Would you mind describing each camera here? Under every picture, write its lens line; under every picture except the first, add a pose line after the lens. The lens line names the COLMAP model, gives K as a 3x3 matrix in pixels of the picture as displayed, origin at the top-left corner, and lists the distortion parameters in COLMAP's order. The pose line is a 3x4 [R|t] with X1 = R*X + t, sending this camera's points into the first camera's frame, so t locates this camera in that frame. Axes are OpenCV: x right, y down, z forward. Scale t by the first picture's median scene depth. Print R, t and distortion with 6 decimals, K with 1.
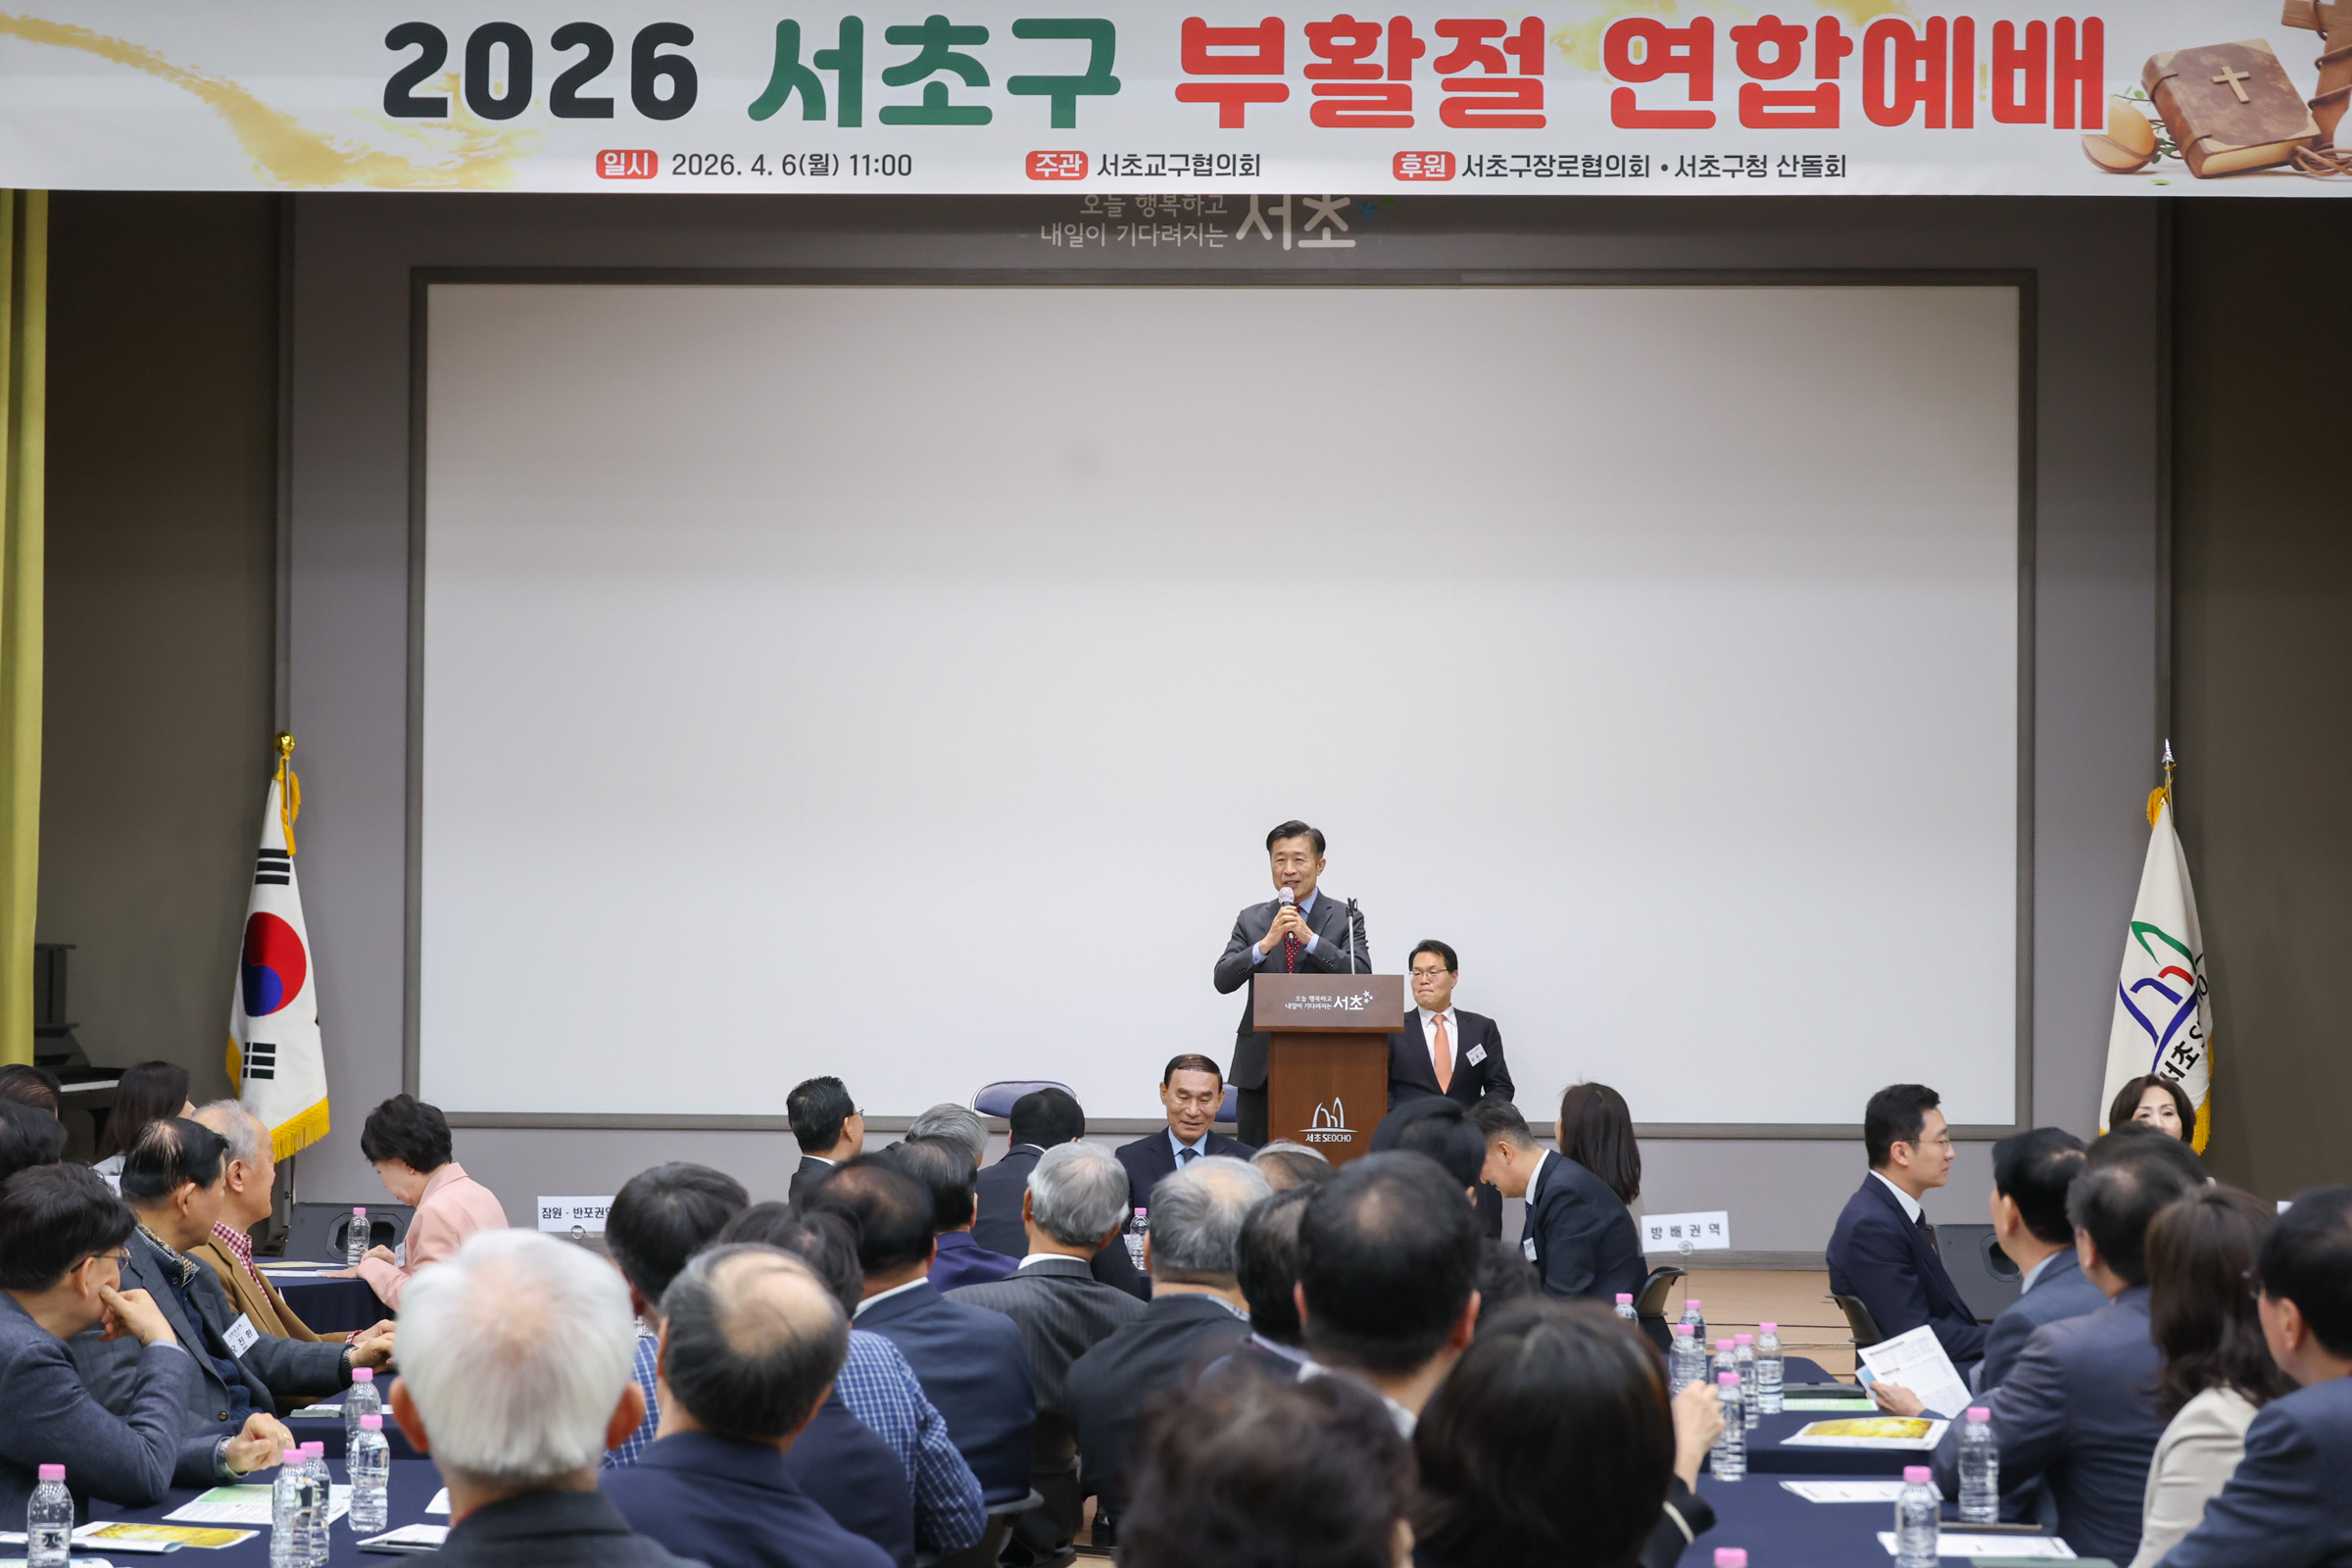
lens RADIAL K [[4163.7, 0, 1171.0], [0, 4163.7, 790.7], [0, 0, 1]] dist [-0.049028, 0.000000]
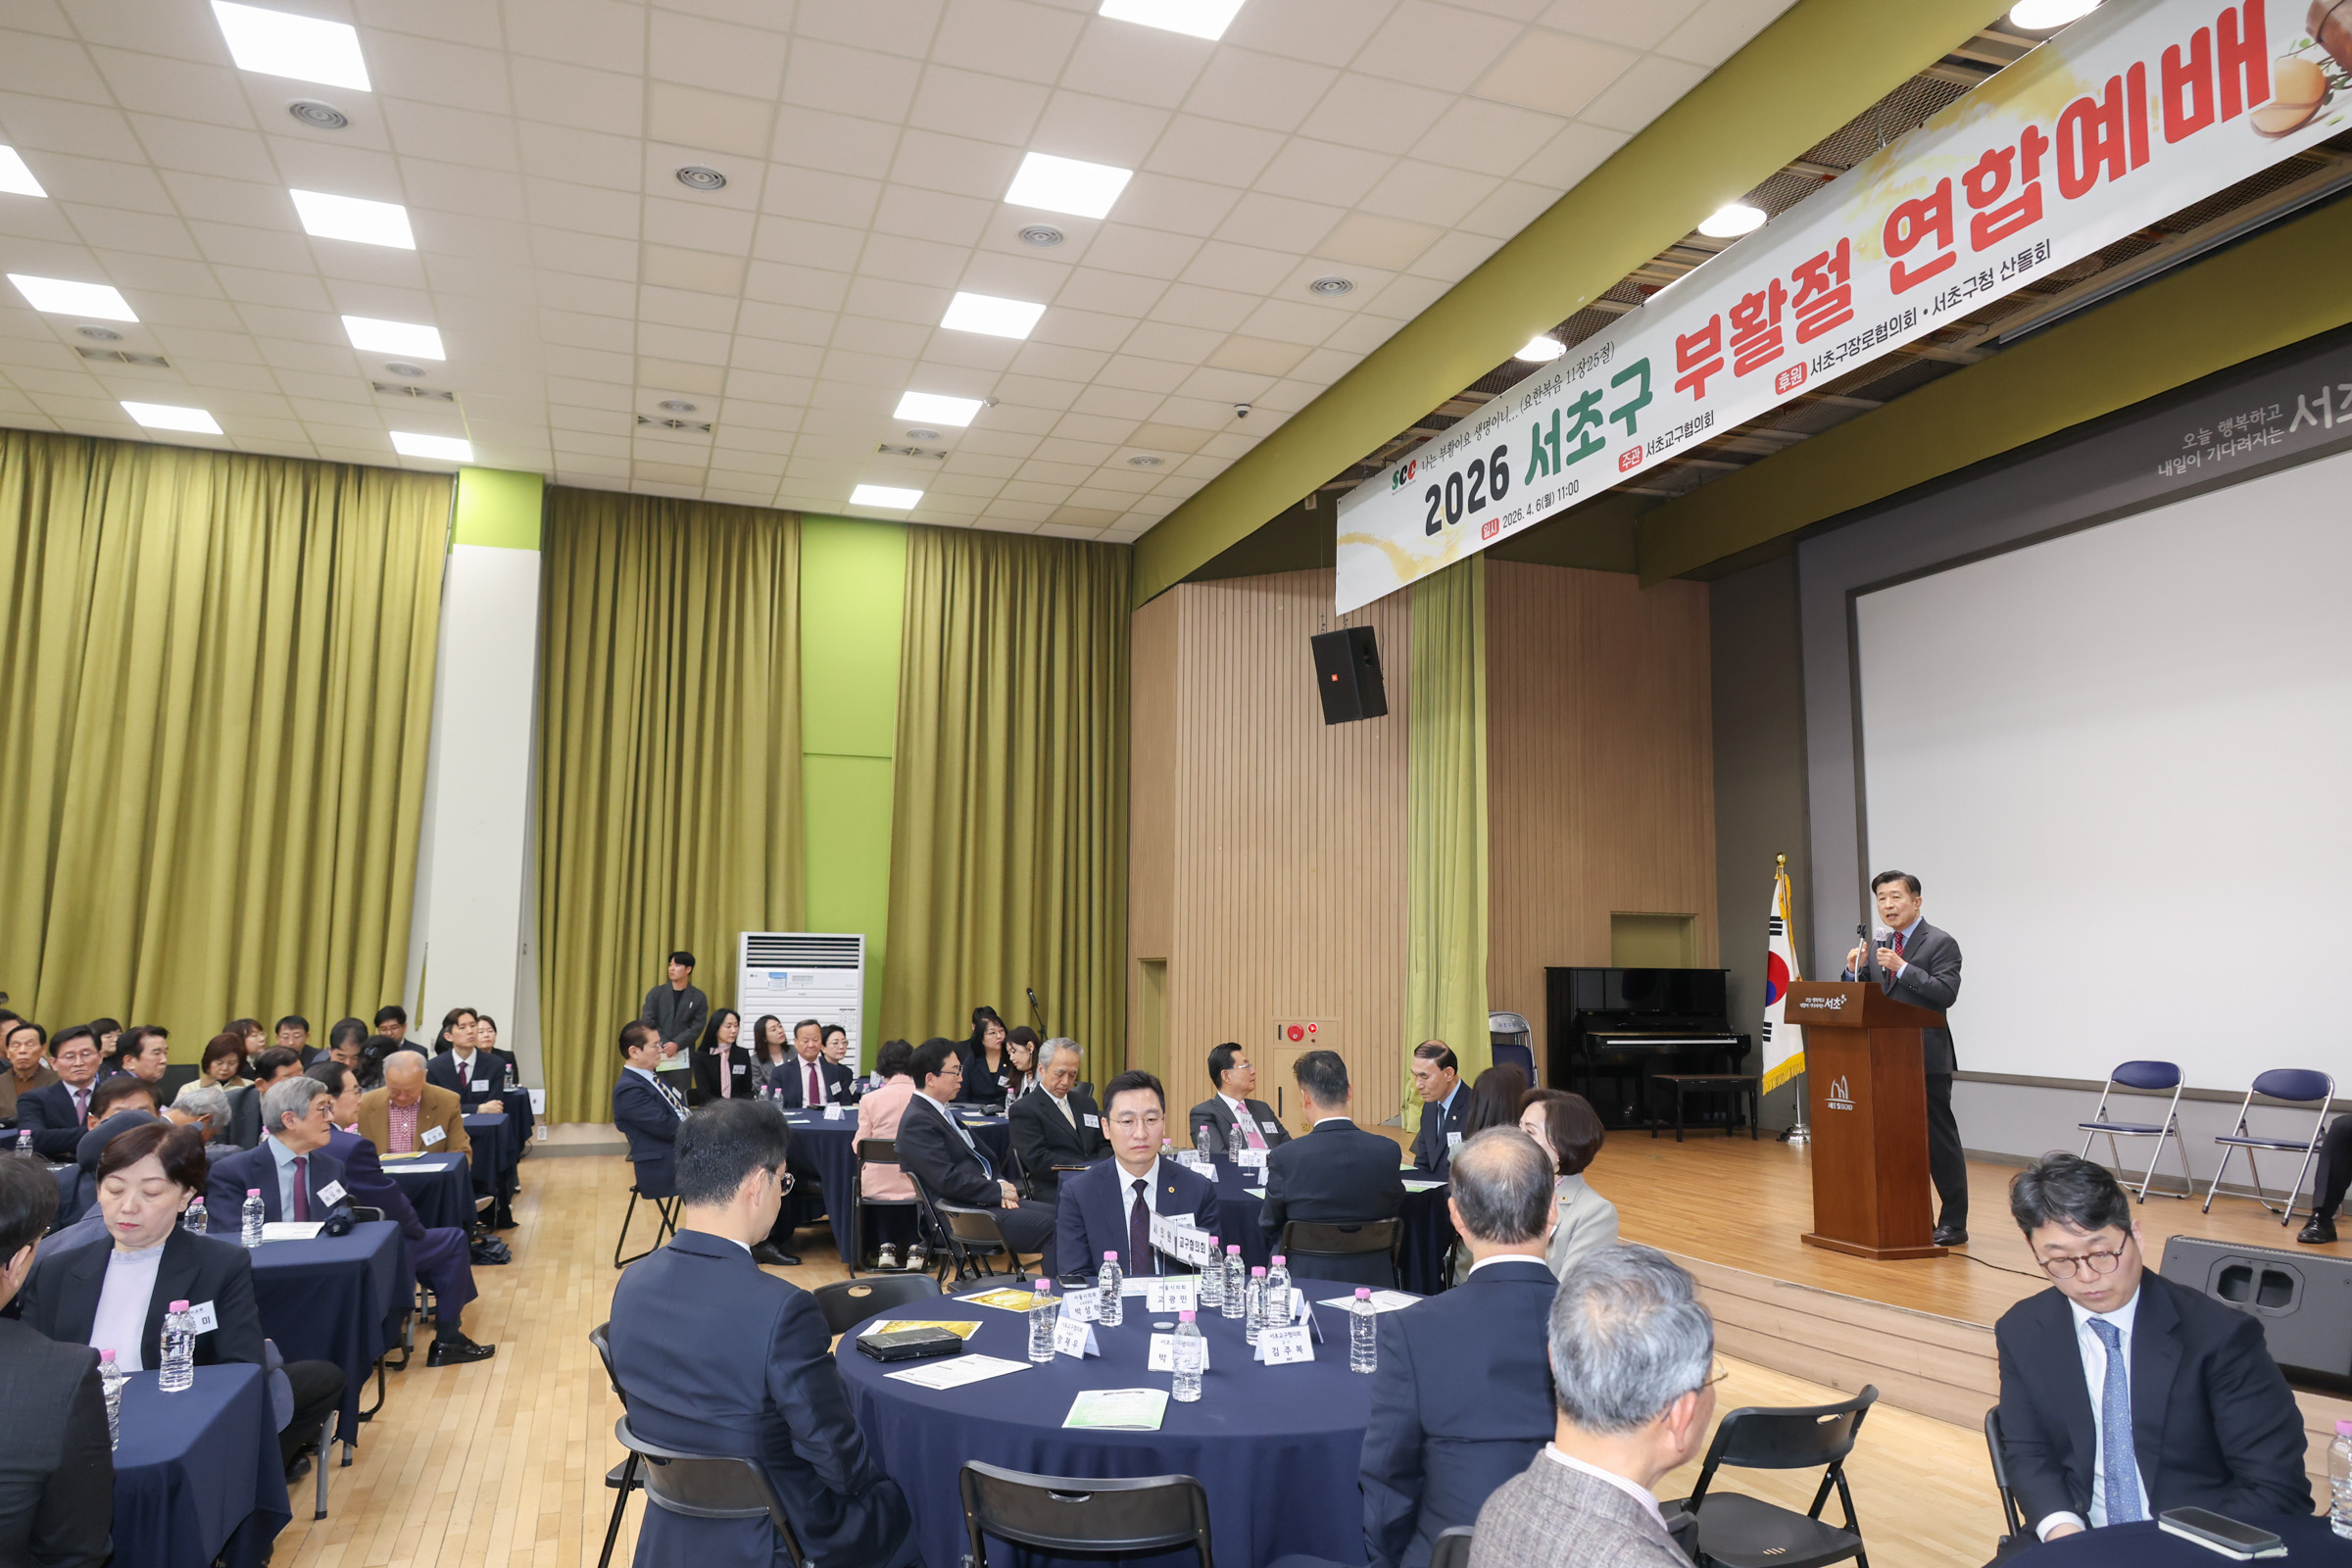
lens RADIAL K [[1613.1, 0, 1182.4], [0, 1613.1, 775.7], [0, 0, 1]] dist [-0.035862, 0.018391]
pose [[0.338964, -0.116970, -0.933500, 0.463991], [0.031179, 0.993093, -0.113115, 0.030491], [0.940283, 0.009236, 0.340269, 0.637579]]
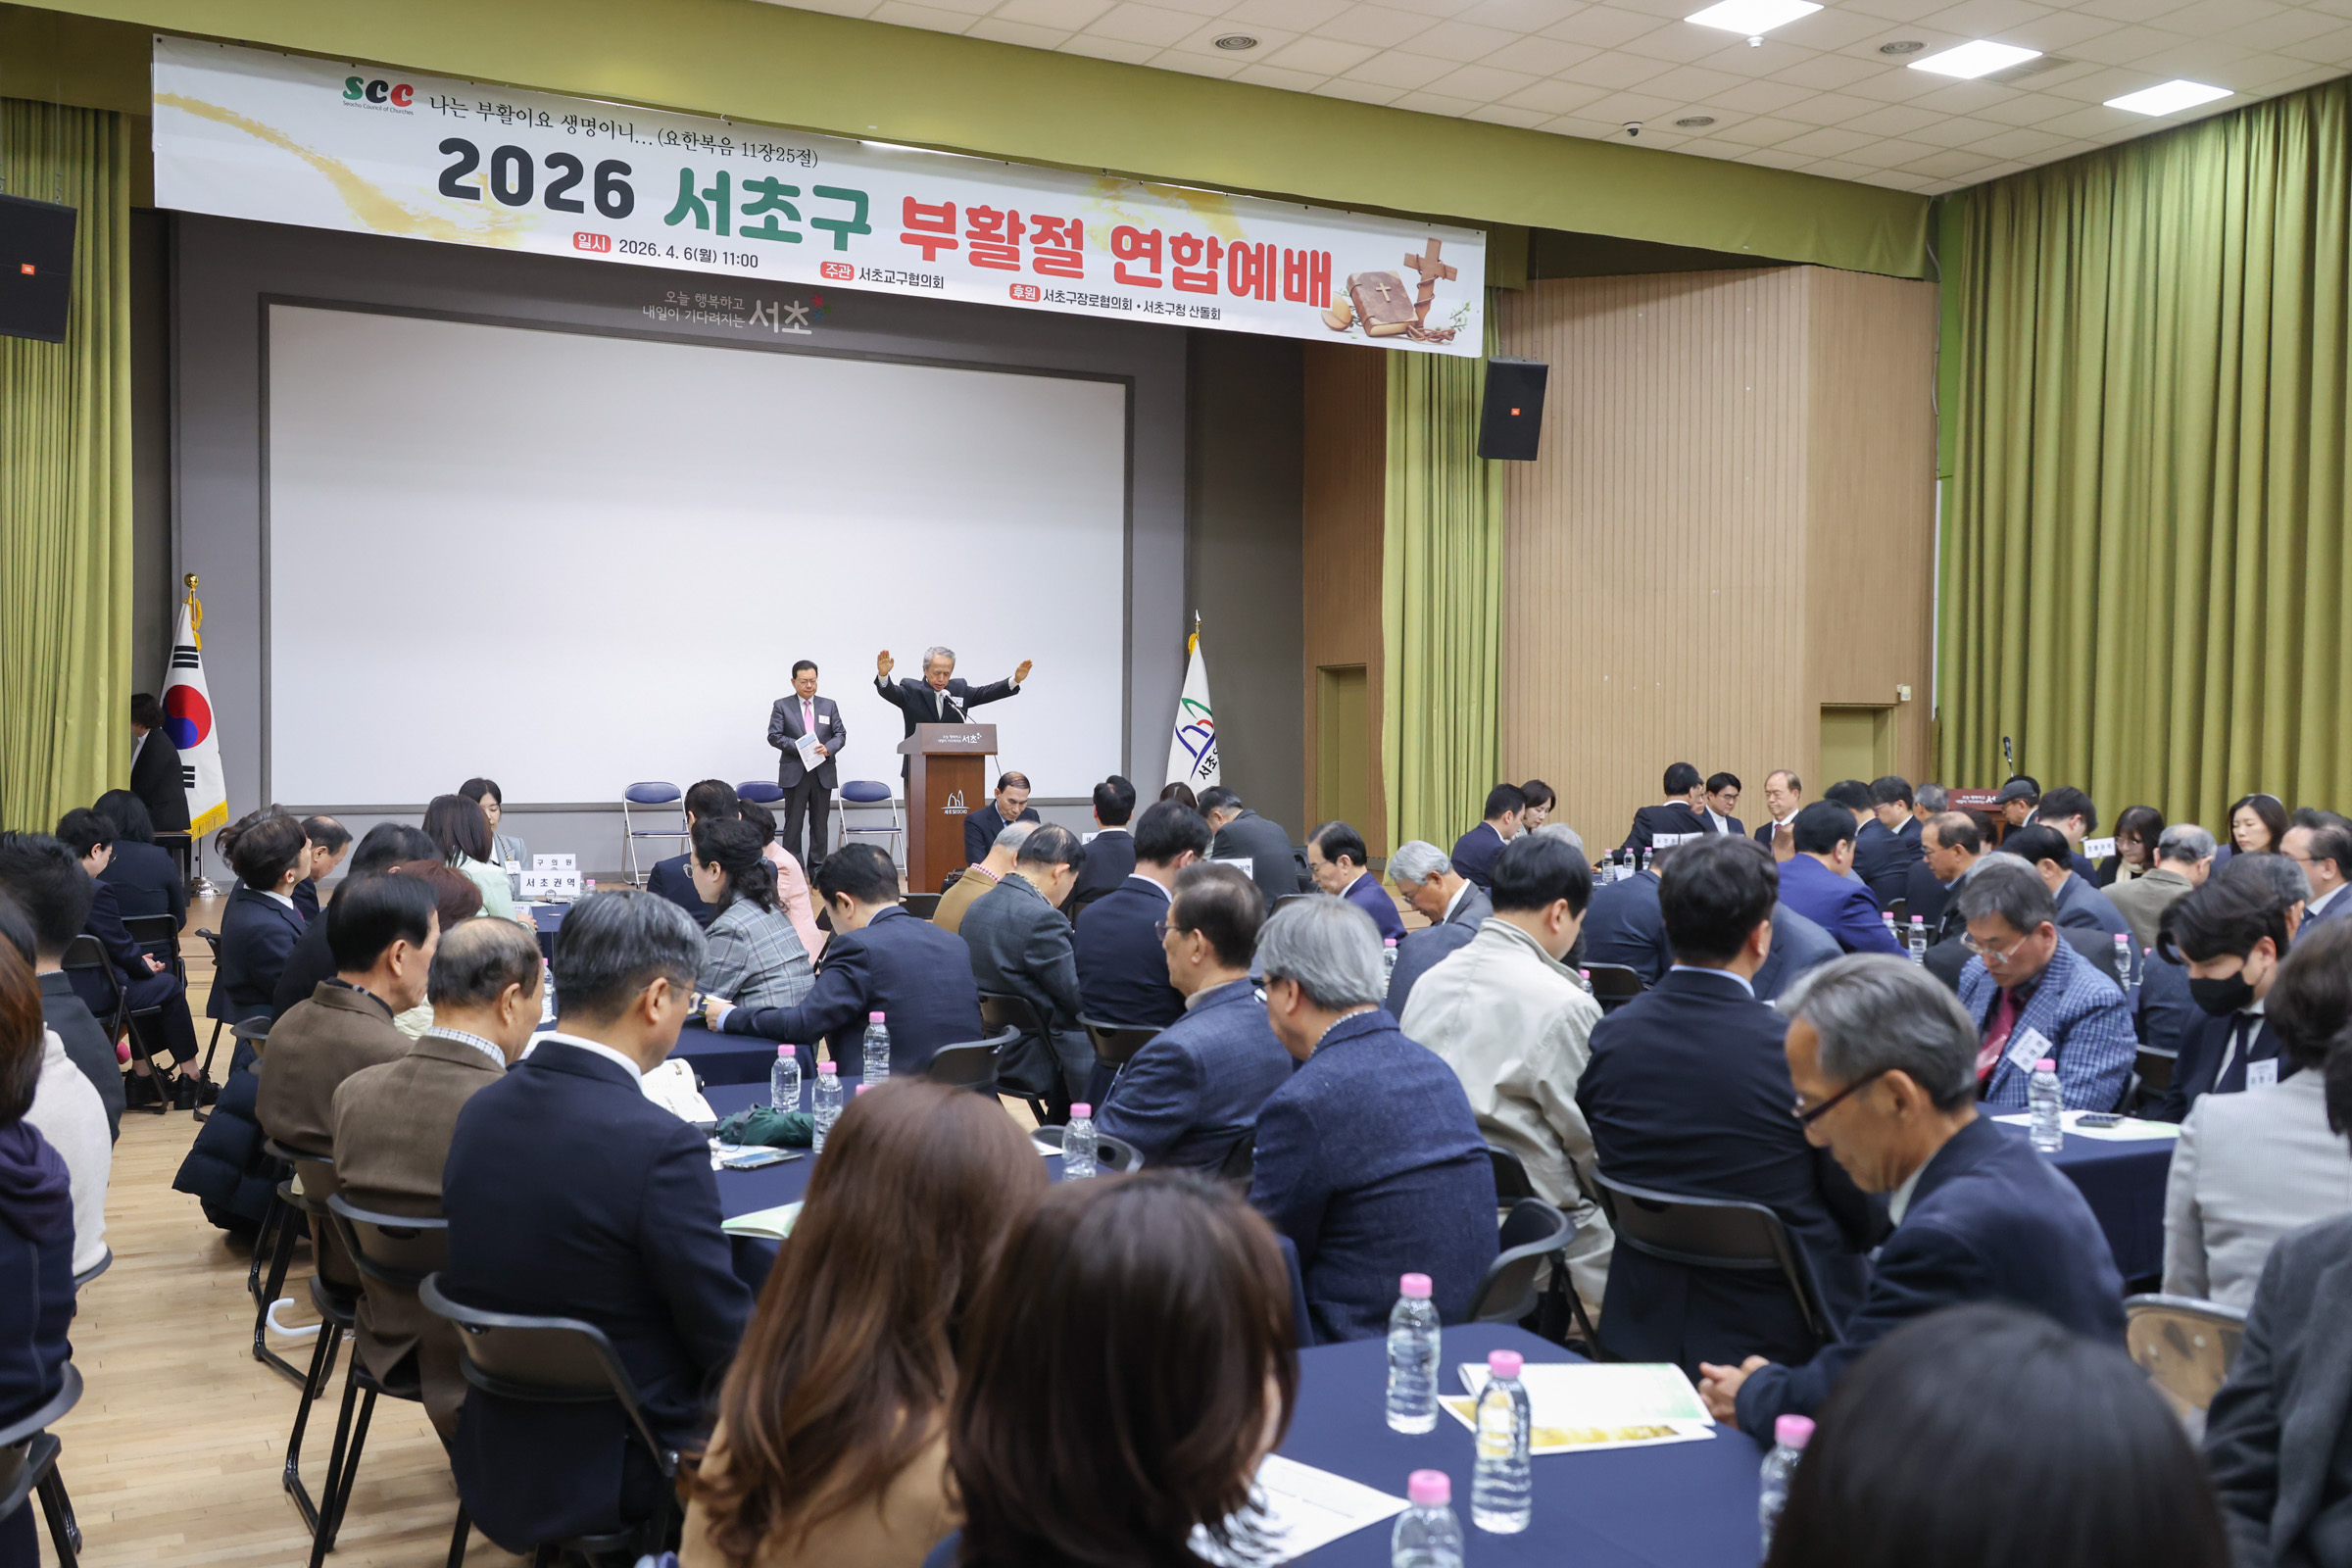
lens RADIAL K [[1988.2, 0, 1180.5], [0, 1988.2, 777.4], [0, 0, 1]] dist [0.002017, -0.001503]
pose [[0.877809, -0.012771, 0.478841, -0.311265], [-0.019526, 0.997860, 0.062409, 0.011449], [-0.478613, -0.064133, 0.875681, 0.162687]]
